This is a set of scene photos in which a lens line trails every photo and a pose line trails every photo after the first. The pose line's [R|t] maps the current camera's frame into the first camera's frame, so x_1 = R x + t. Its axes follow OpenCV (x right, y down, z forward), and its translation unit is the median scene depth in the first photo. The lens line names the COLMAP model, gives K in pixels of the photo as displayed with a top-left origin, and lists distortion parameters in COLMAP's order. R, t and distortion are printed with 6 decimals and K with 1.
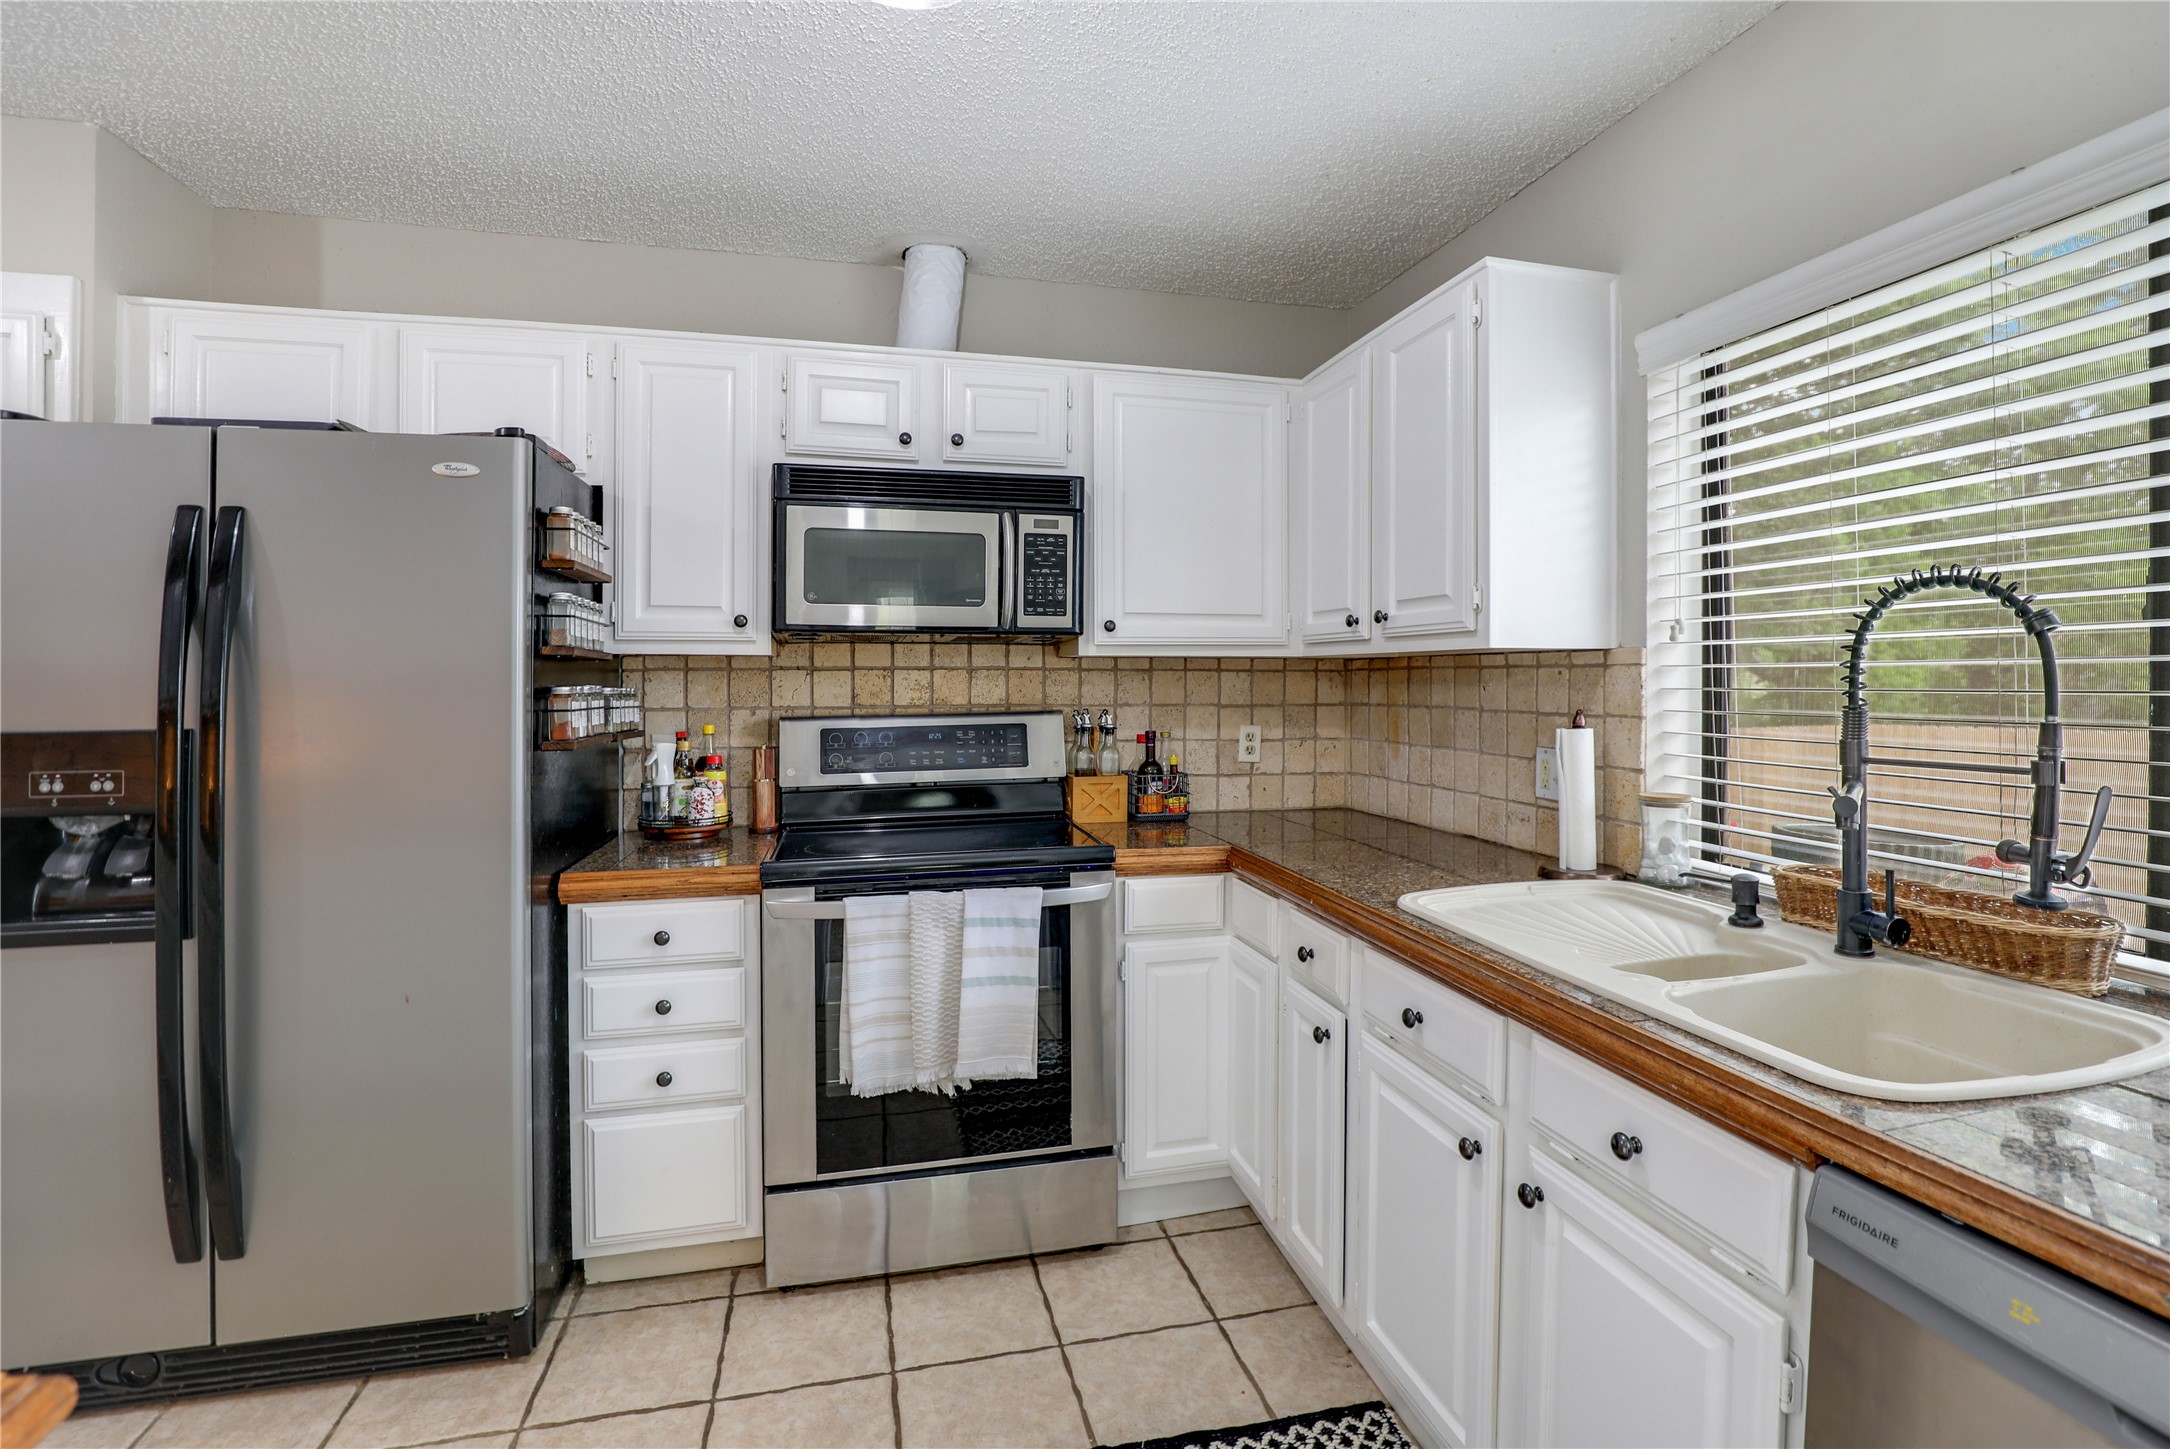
lens RADIAL K [[1012.3, 0, 1115.7], [0, 1012.3, 717.1], [0, 0, 1]] dist [-0.026191, 0.000064]
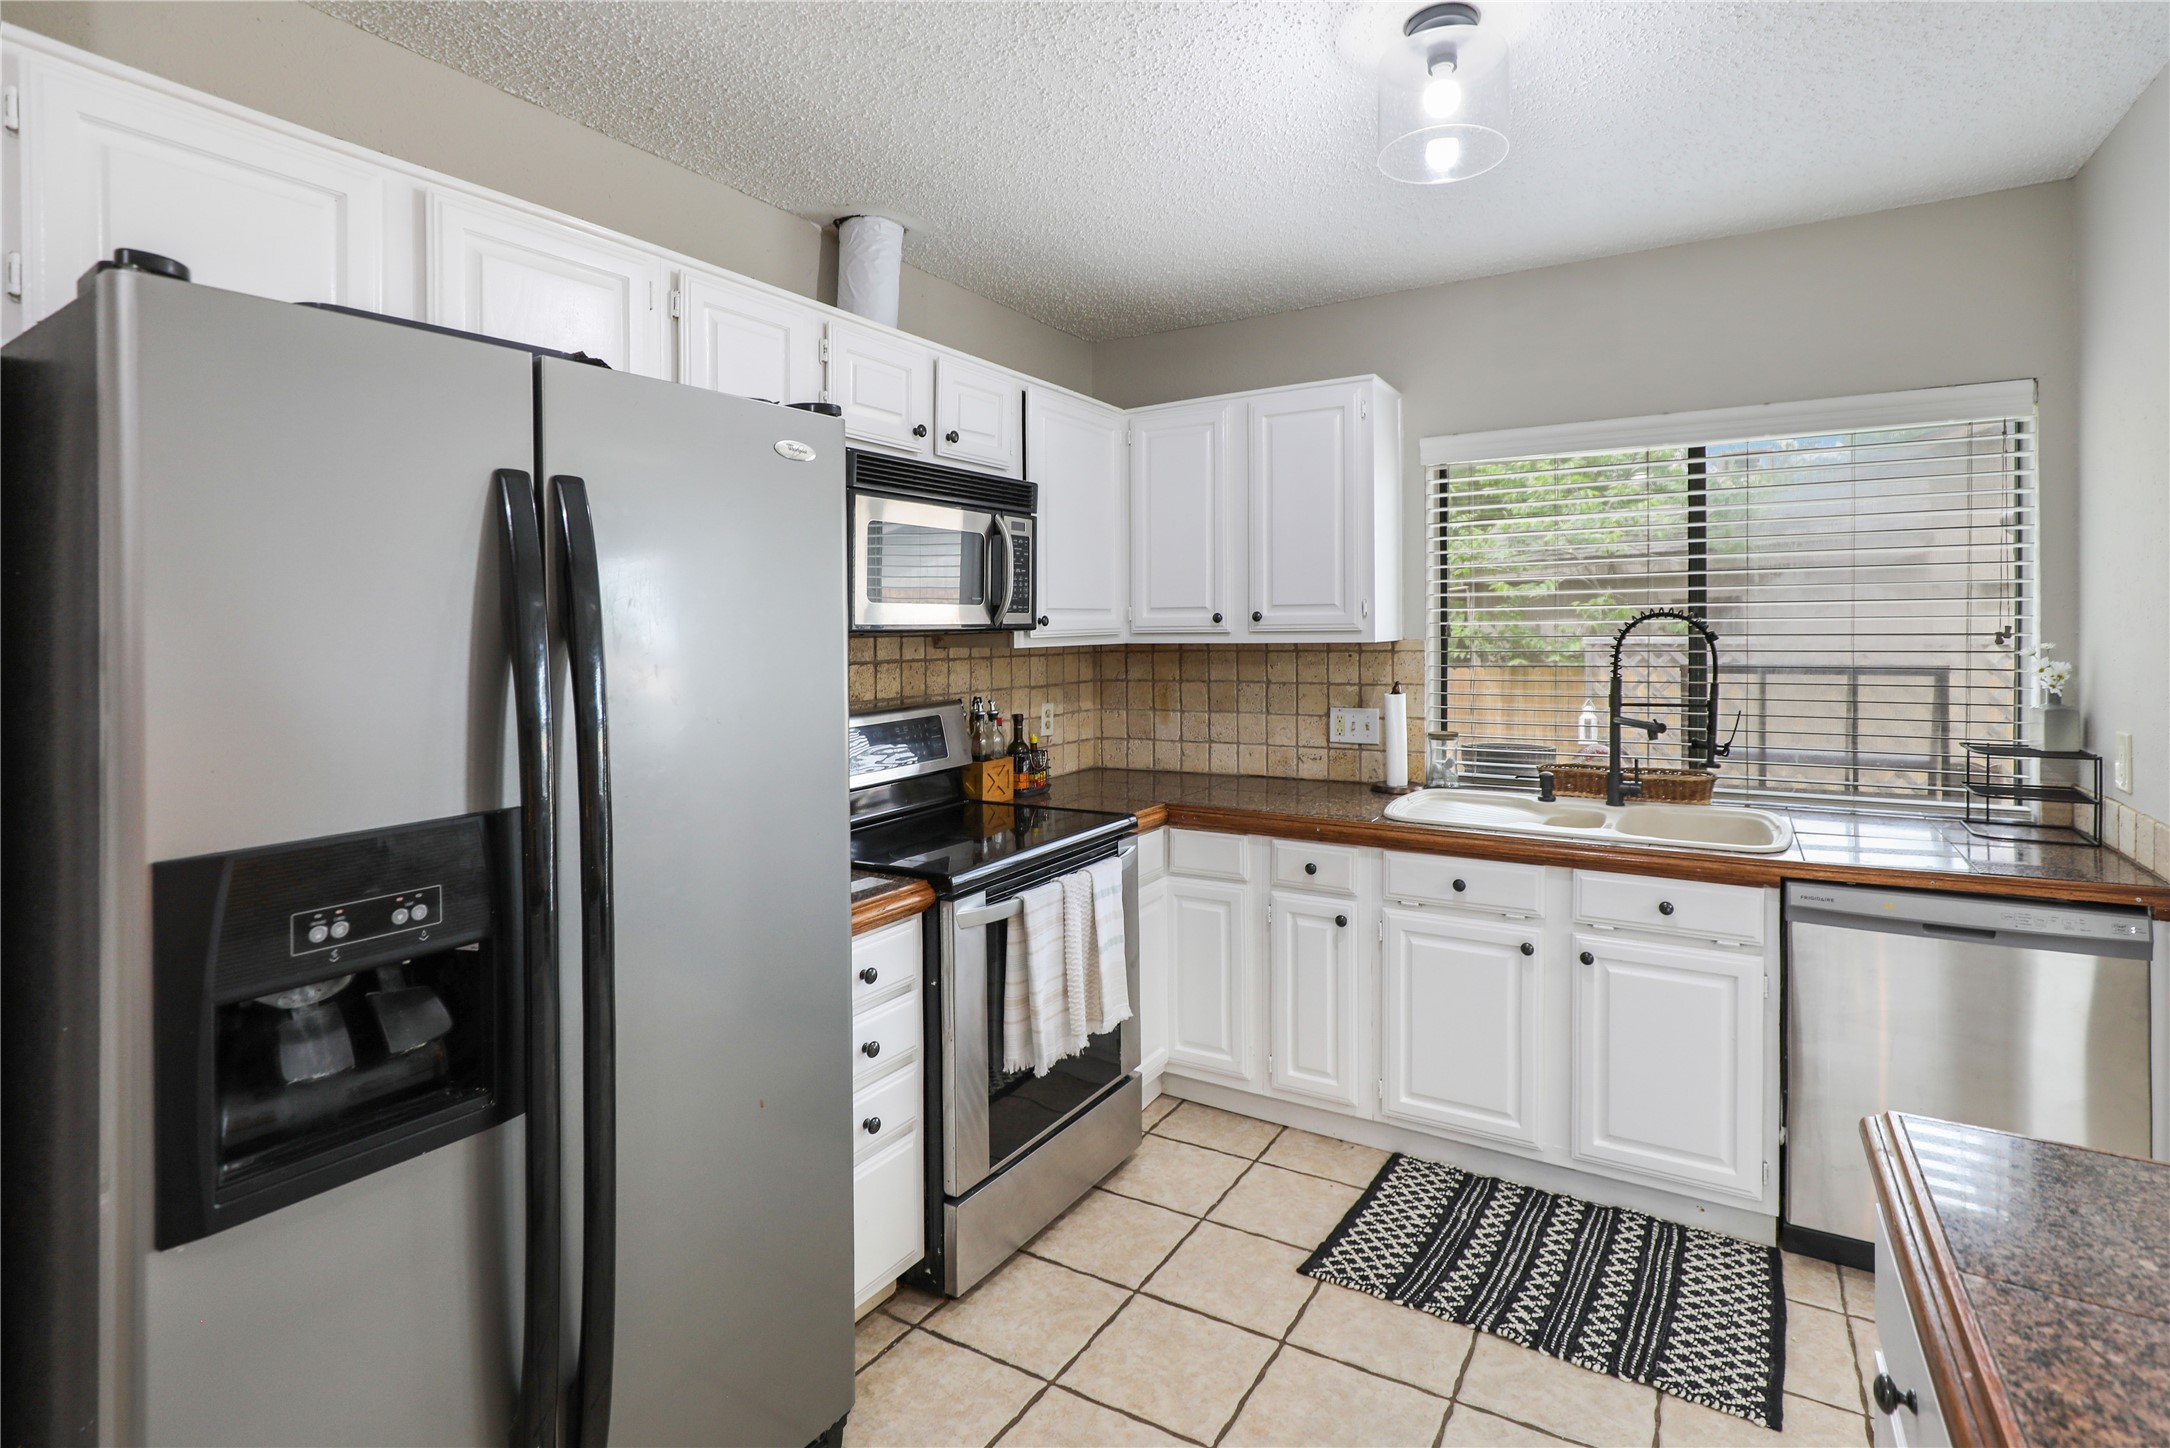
lens RADIAL K [[1047.2, 0, 1085.0], [0, 1047.2, 724.0], [0, 0, 1]] dist [-0.018612, -0.019778]
pose [[0.714724, -0.072746, 0.695613, -0.854358], [0.039180, 0.997179, 0.064026, -0.055125], [-0.698308, -0.018507, 0.715558, 0.170799]]
